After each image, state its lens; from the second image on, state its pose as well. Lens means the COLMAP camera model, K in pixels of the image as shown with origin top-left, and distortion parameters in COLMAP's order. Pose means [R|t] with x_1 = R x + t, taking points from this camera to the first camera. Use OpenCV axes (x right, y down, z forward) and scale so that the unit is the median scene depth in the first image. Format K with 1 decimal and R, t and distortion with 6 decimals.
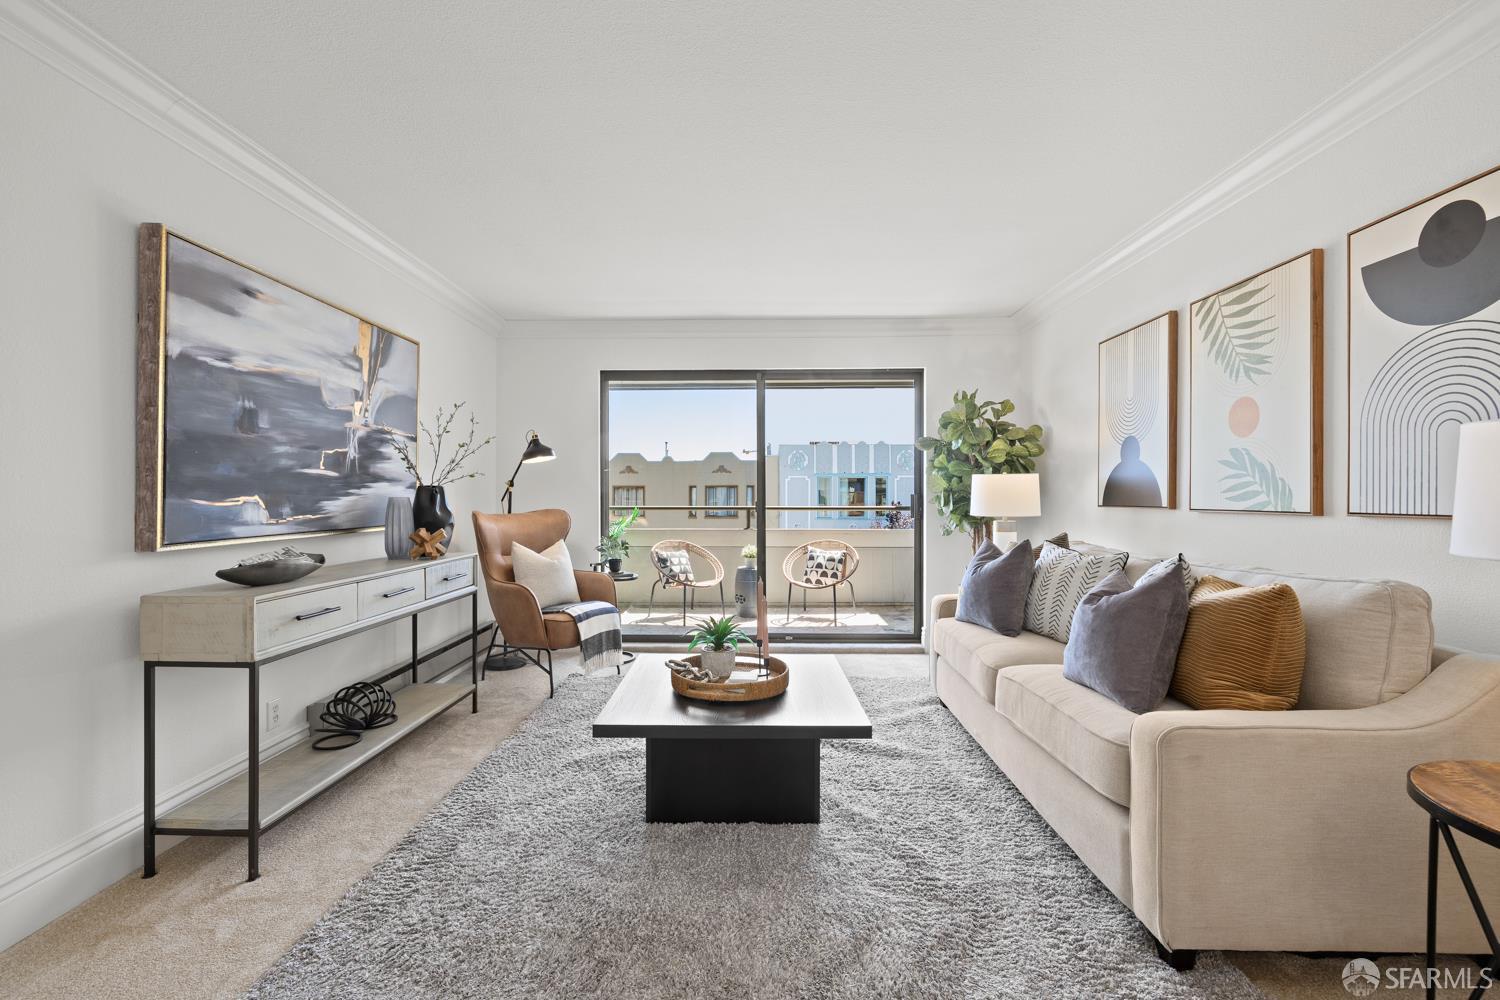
lens RADIAL K [[634.3, 0, 744.6], [0, 634.3, 496.6], [0, 0, 1]] dist [-0.000207, -0.000126]
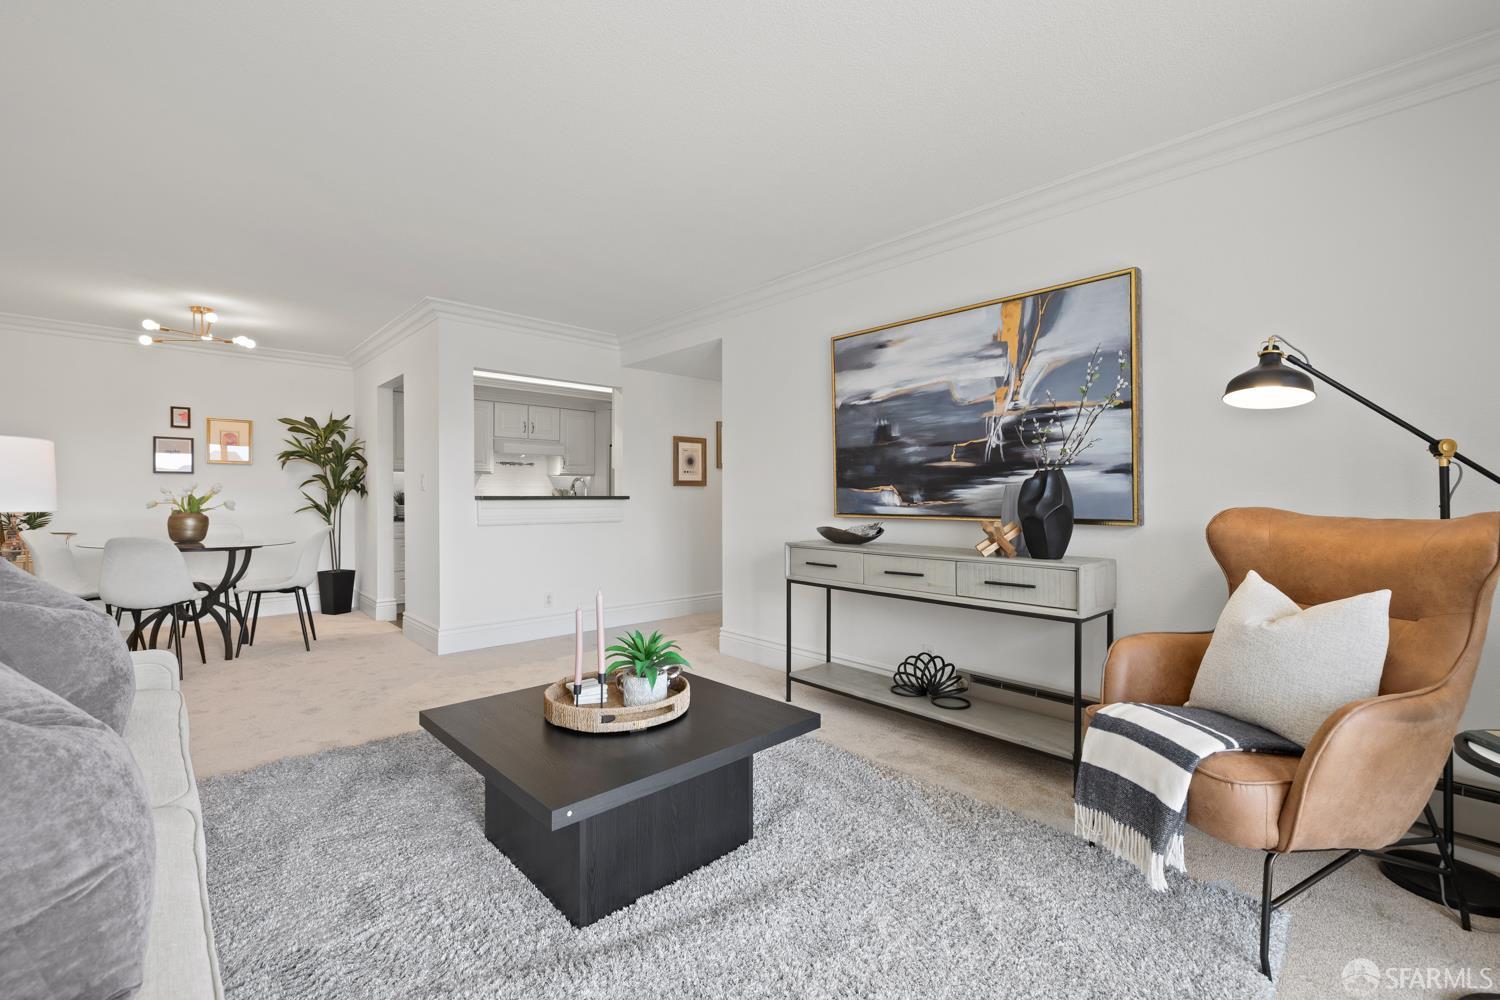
lens RADIAL K [[634.3, 0, 744.6], [0, 634.3, 496.6], [0, 0, 1]] dist [-0.000207, -0.000126]
pose [[-0.718170, 0.001183, -0.695867, 0.325114], [-0.000761, 0.999997, 0.002486, 0.014496], [0.695867, 0.002315, -0.718167, 1.303416]]
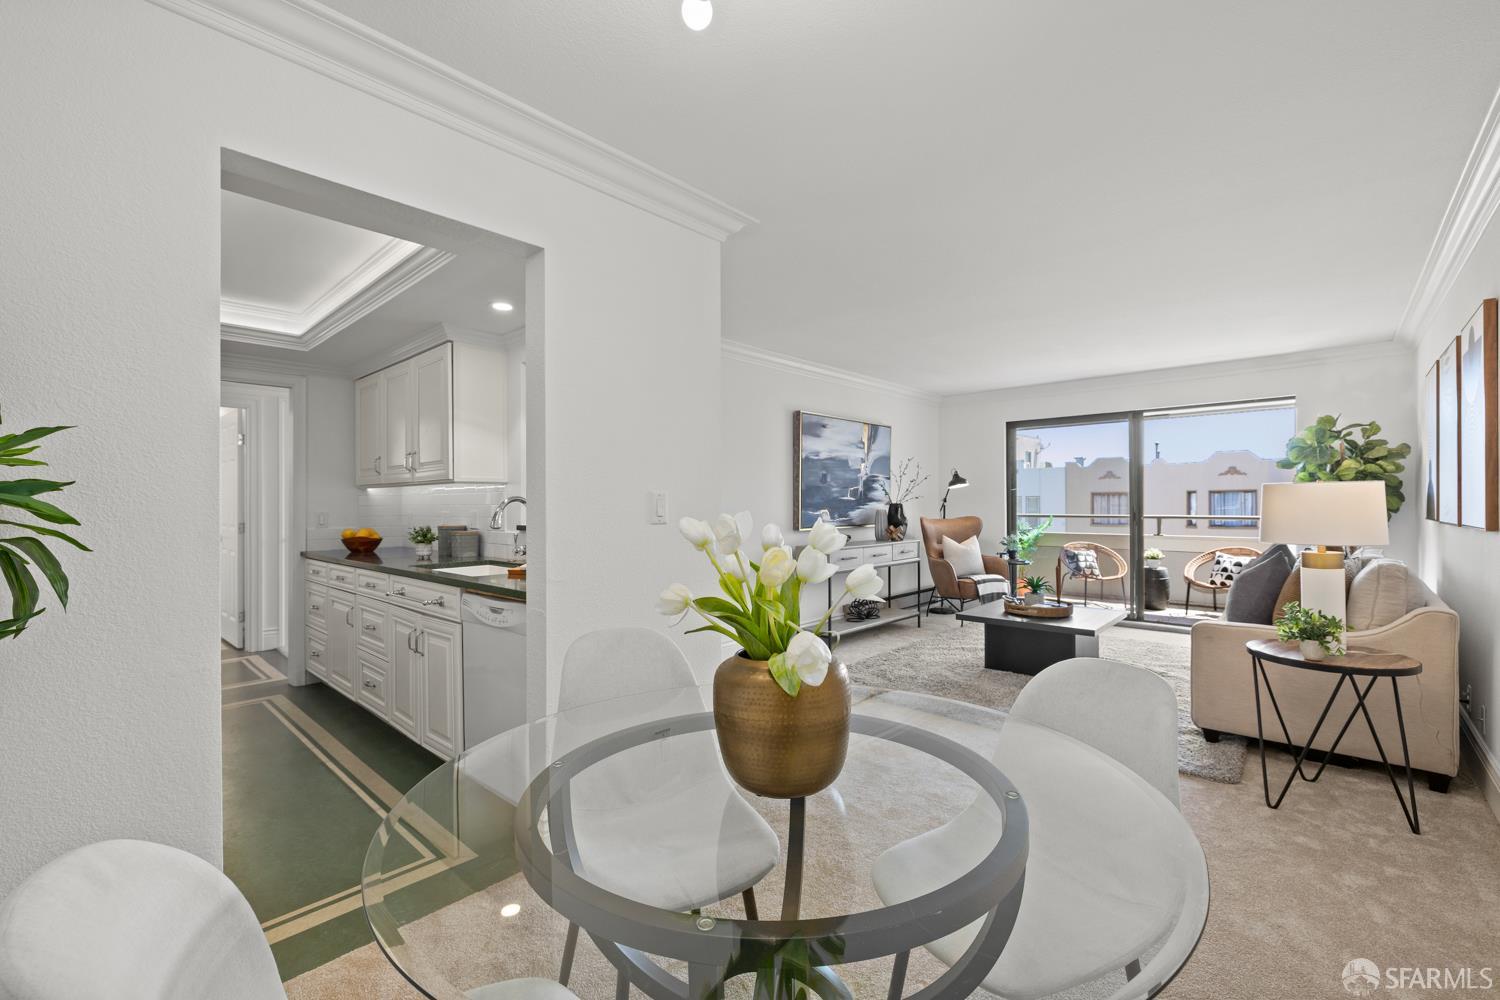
lens RADIAL K [[636.3, 0, 749.2], [0, 636.3, 503.4], [0, 0, 1]] dist [0.001993, 0.000130]
pose [[0.750057, -0.003715, -0.661363, 0.440929], [0.004252, 0.999991, -0.000796, -0.017718], [0.661359, -0.002215, 0.750066, -0.730944]]
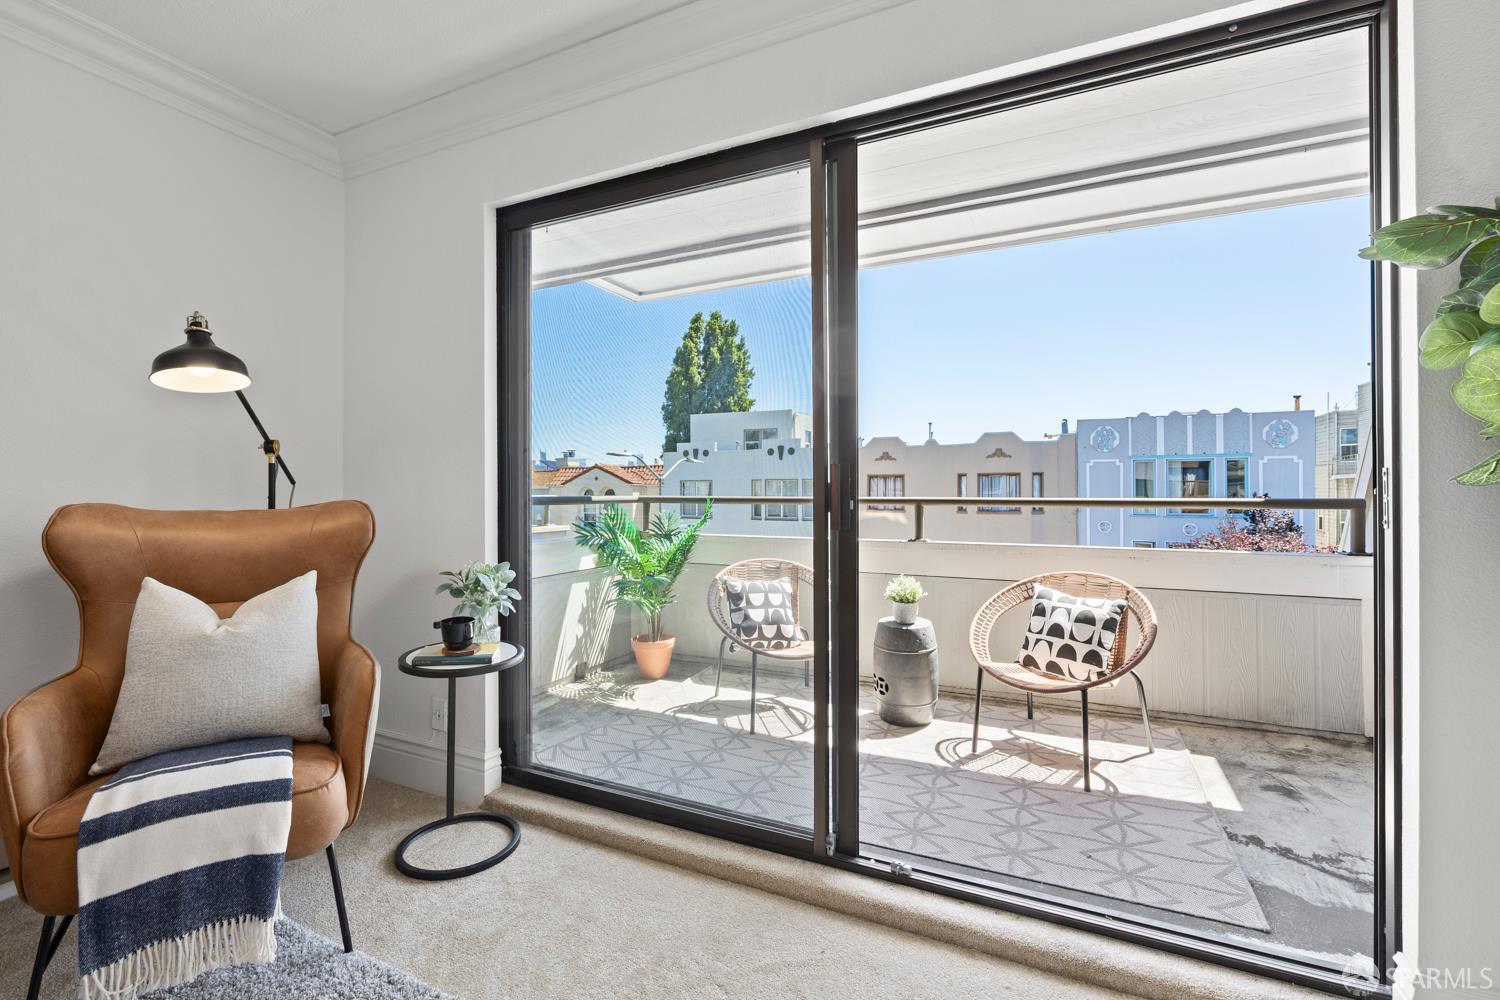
lens RADIAL K [[666.1, 0, 746.1], [0, 666.1, 486.8], [0, 0, 1]] dist [-0.007953, 0.000065]
pose [[0.910733, -0.003615, -0.412980, 0.214890], [0.002776, 0.999993, -0.002633, 0.016313], [0.412987, 0.001252, 0.910736, 0.927172]]
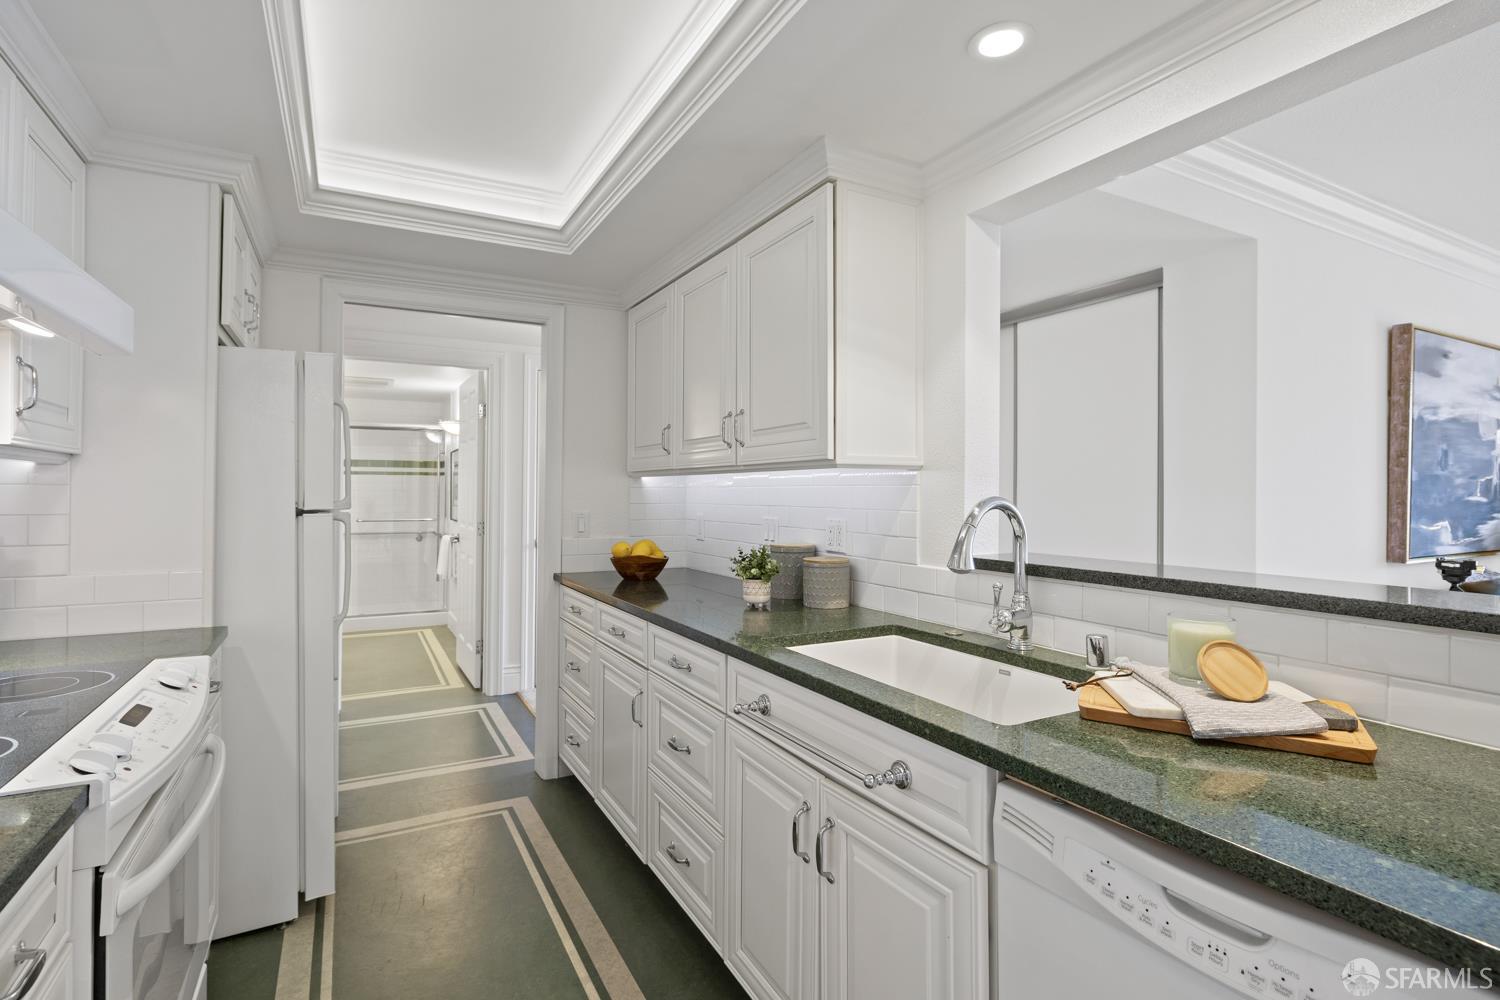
lens RADIAL K [[733.0, 0, 748.2], [0, 733.0, 486.5], [0, 0, 1]] dist [0.000191, 0.000096]
pose [[0.497629, -0.005248, -0.867374, -0.161457], [-0.006645, 0.999929, -0.009863, -0.033048], [0.867364, 0.010672, 0.497559, -0.618205]]
